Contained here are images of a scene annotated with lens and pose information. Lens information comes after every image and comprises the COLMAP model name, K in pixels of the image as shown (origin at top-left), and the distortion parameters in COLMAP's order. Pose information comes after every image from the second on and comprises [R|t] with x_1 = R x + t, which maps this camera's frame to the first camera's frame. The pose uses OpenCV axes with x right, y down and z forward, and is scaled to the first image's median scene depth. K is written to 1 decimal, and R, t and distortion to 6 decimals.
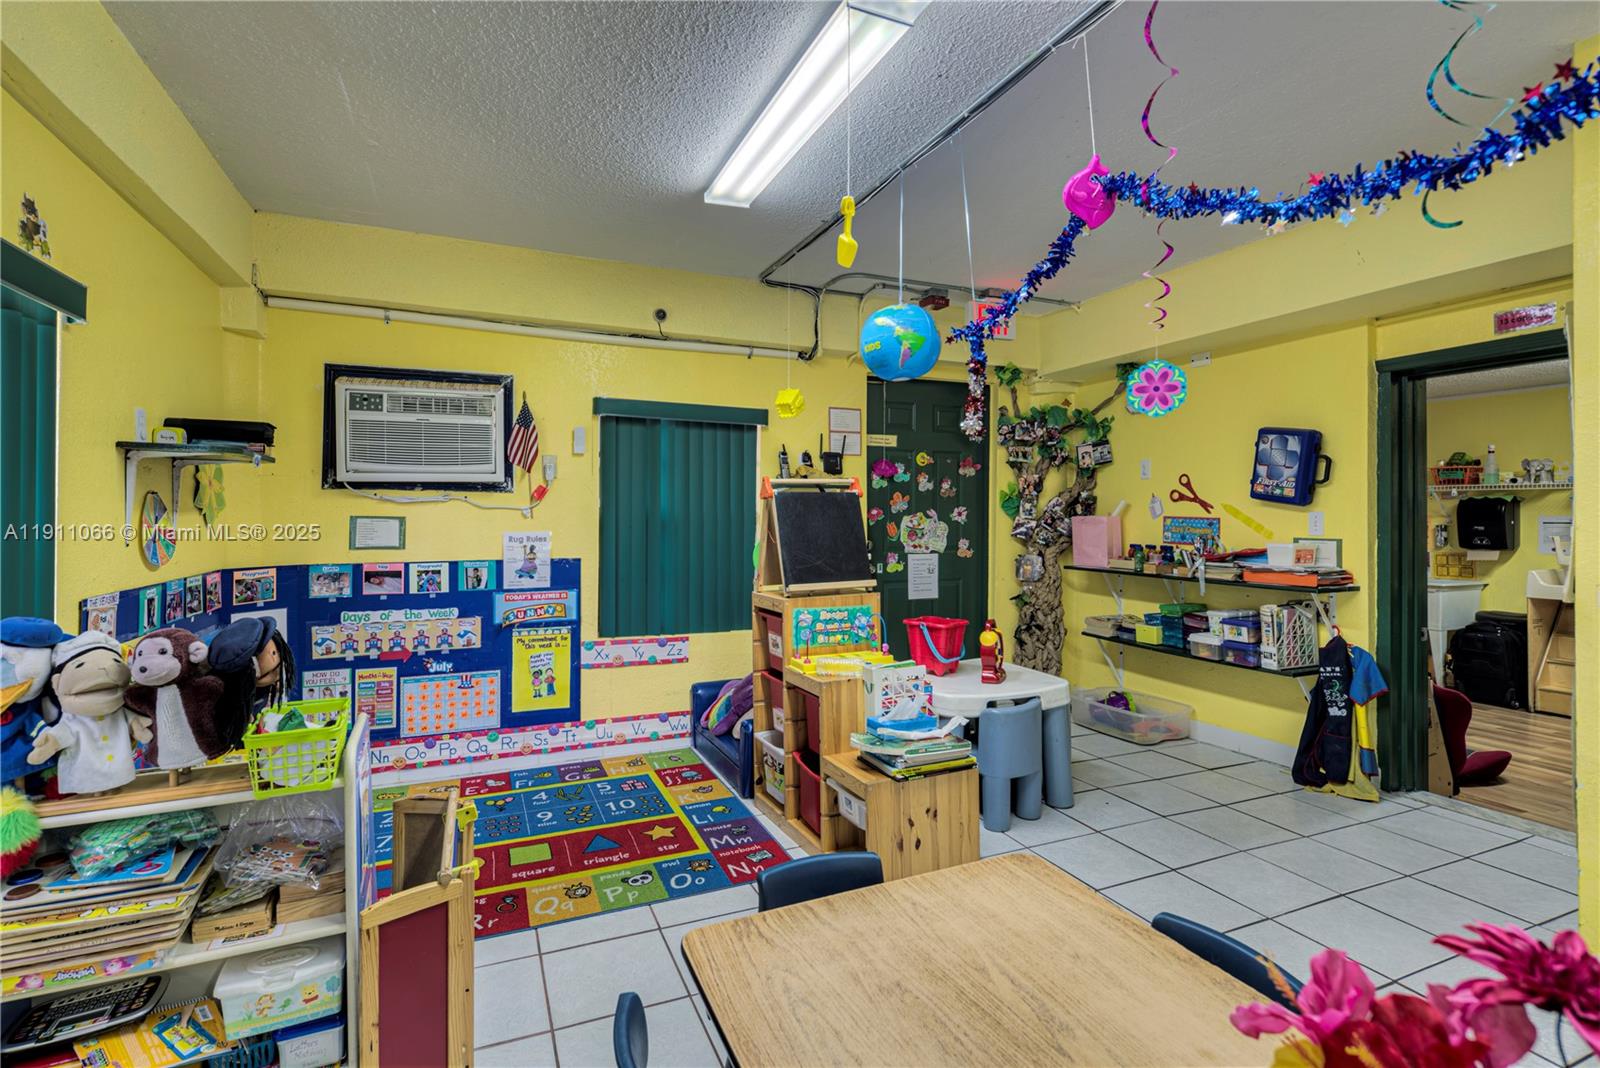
lens RADIAL K [[765.1, 0, 789.7], [0, 765.1, 504.8], [0, 0, 1]] dist [0.005701, -0.004941]
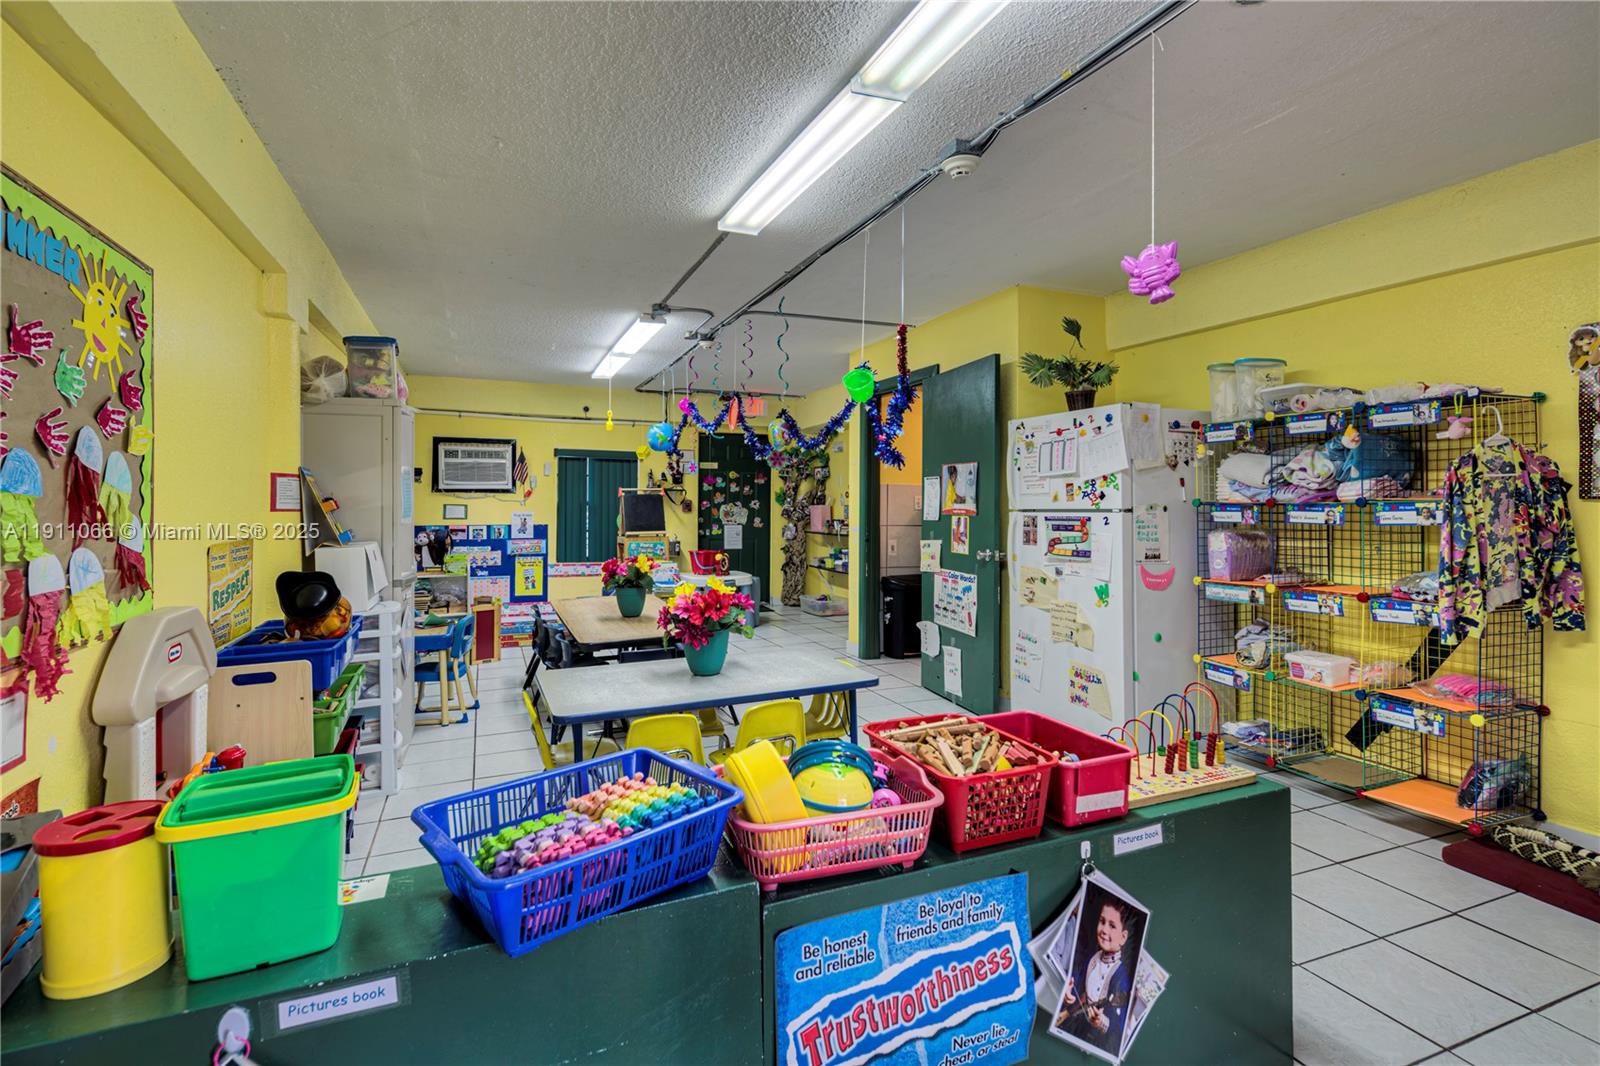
lens RADIAL K [[765.1, 0, 794.9], [0, 765.1, 486.2], [0, 0, 1]] dist [0.005701, -0.004941]
pose [[0.998870, -0.001246, -0.047506, 0.506771], [0.000482, 0.999870, -0.016101, -0.001606], [0.047520, 0.016060, 0.998741, -1.077705]]
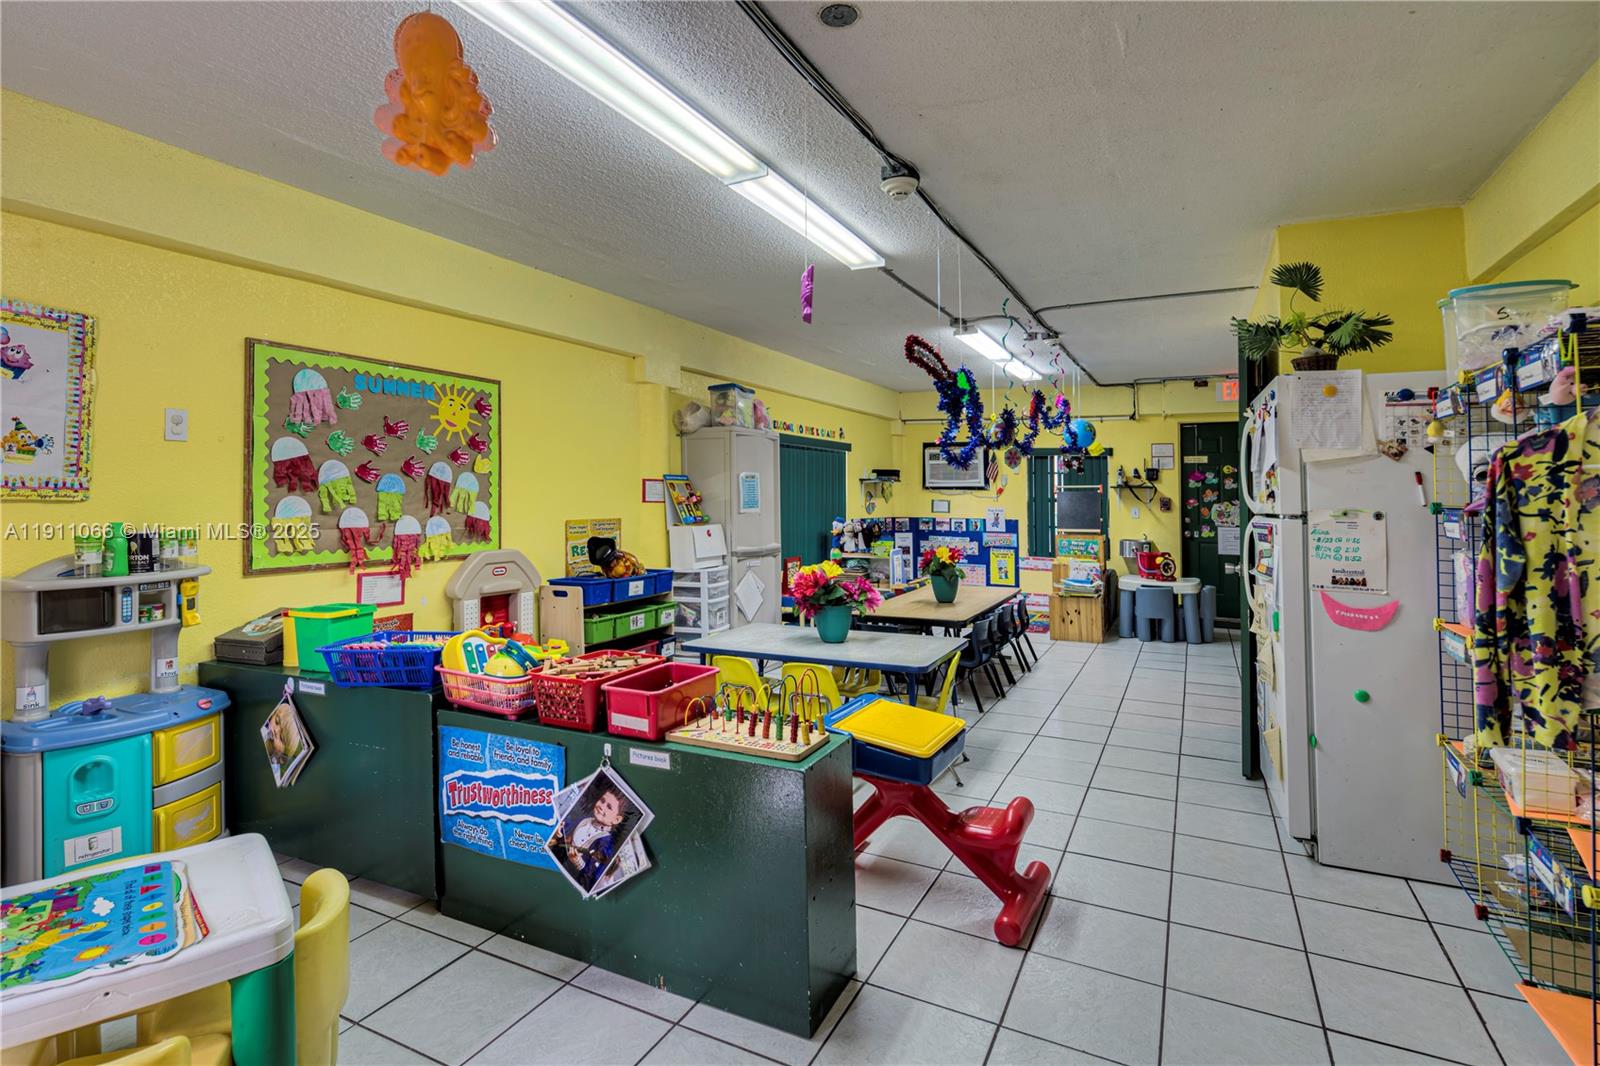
lens RADIAL K [[765.1, 0, 781.6], [0, 765.1, 475.2], [0, 0, 1]] dist [0.005701, -0.004941]
pose [[0.628062, -0.014596, -0.778027, 1.035768], [-0.005261, 0.999722, -0.023002, -0.005709], [0.778146, 0.018540, 0.627810, -0.952932]]
